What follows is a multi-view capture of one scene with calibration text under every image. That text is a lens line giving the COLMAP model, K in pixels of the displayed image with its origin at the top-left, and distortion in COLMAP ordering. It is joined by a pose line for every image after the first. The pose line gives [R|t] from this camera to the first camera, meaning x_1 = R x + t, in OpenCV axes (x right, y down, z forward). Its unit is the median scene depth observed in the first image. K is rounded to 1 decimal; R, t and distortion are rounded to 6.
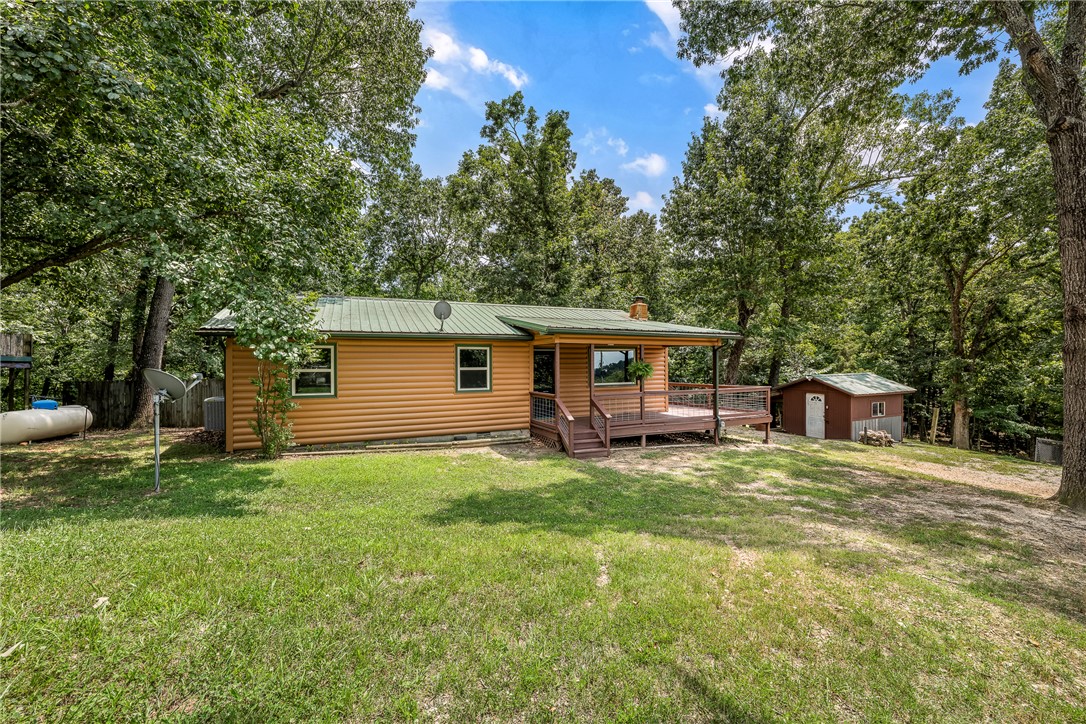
lens RADIAL K [[436.3, 0, 544.1], [0, 436.3, 370.9], [0, 0, 1]] dist [-0.000267, 0.000142]
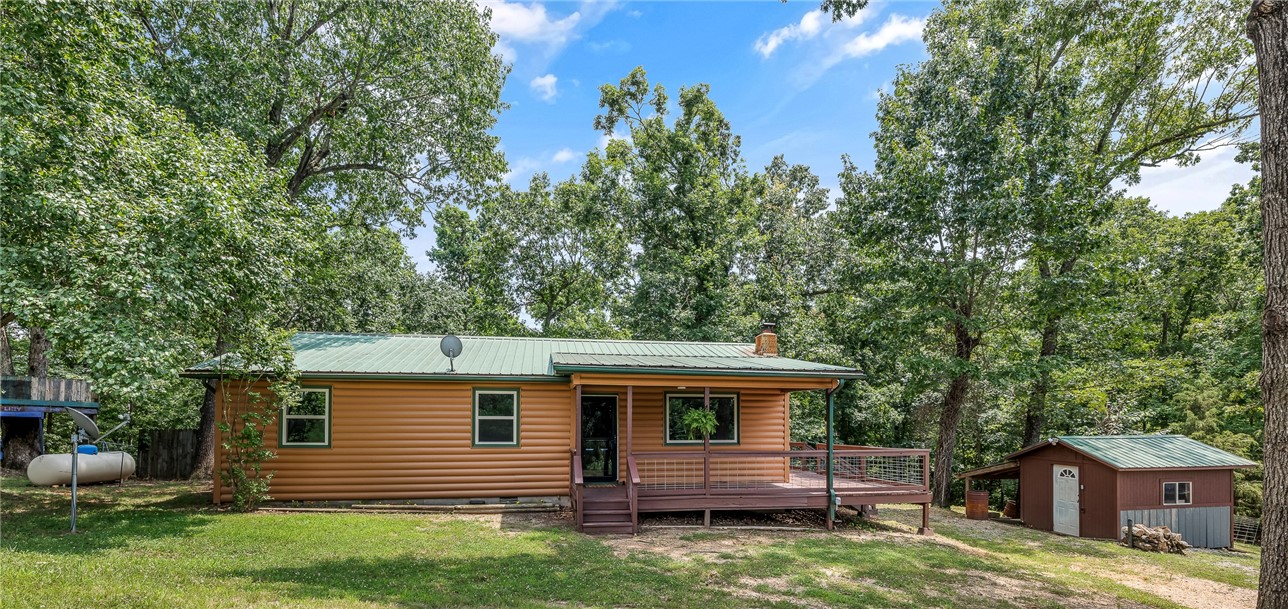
lens RADIAL K [[573.7, 0, 613.4], [0, 573.7, 420.2], [0, 0, 1]] dist [0.003601, -0.000503]
pose [[0.969455, 0.009287, -0.245092, 0.237014], [-0.013802, 0.999765, -0.016709, 0.011246], [0.244879, 0.019582, 0.969356, 0.015652]]
